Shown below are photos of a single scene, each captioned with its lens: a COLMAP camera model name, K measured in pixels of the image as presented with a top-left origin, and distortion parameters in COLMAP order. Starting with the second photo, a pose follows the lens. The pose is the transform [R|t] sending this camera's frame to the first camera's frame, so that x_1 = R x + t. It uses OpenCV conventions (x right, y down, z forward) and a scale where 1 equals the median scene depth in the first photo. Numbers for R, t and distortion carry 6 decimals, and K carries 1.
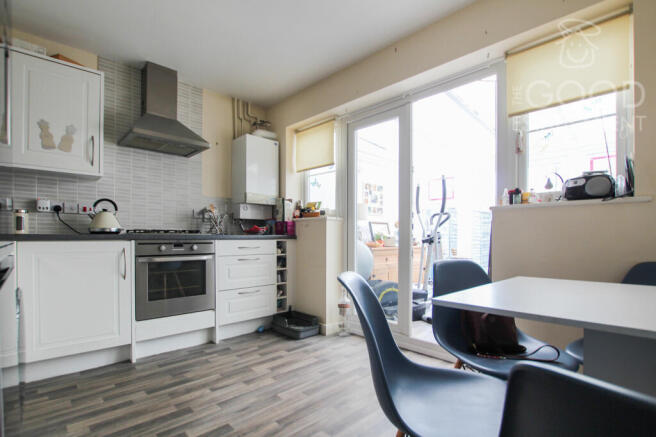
lens RADIAL K [[323.0, 0, 327.4], [0, 323.0, 238.0], [0, 0, 1]] dist [-0.001064, -0.000441]
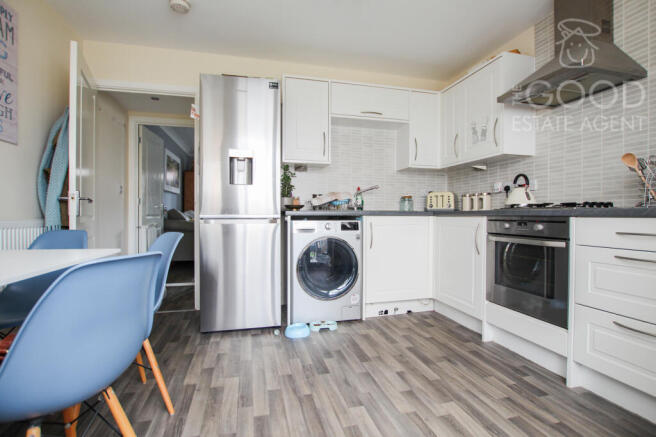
lens RADIAL K [[316.4, 0, 328.0], [0, 316.4, 218.5], [0, 0, 1]] dist [-0.001070, -0.000162]
pose [[-0.484834, 0.008038, -0.874569, 0.484153], [-0.002719, 0.999939, 0.010698, 0.004368], [0.874602, 0.007565, -0.484783, 1.088832]]
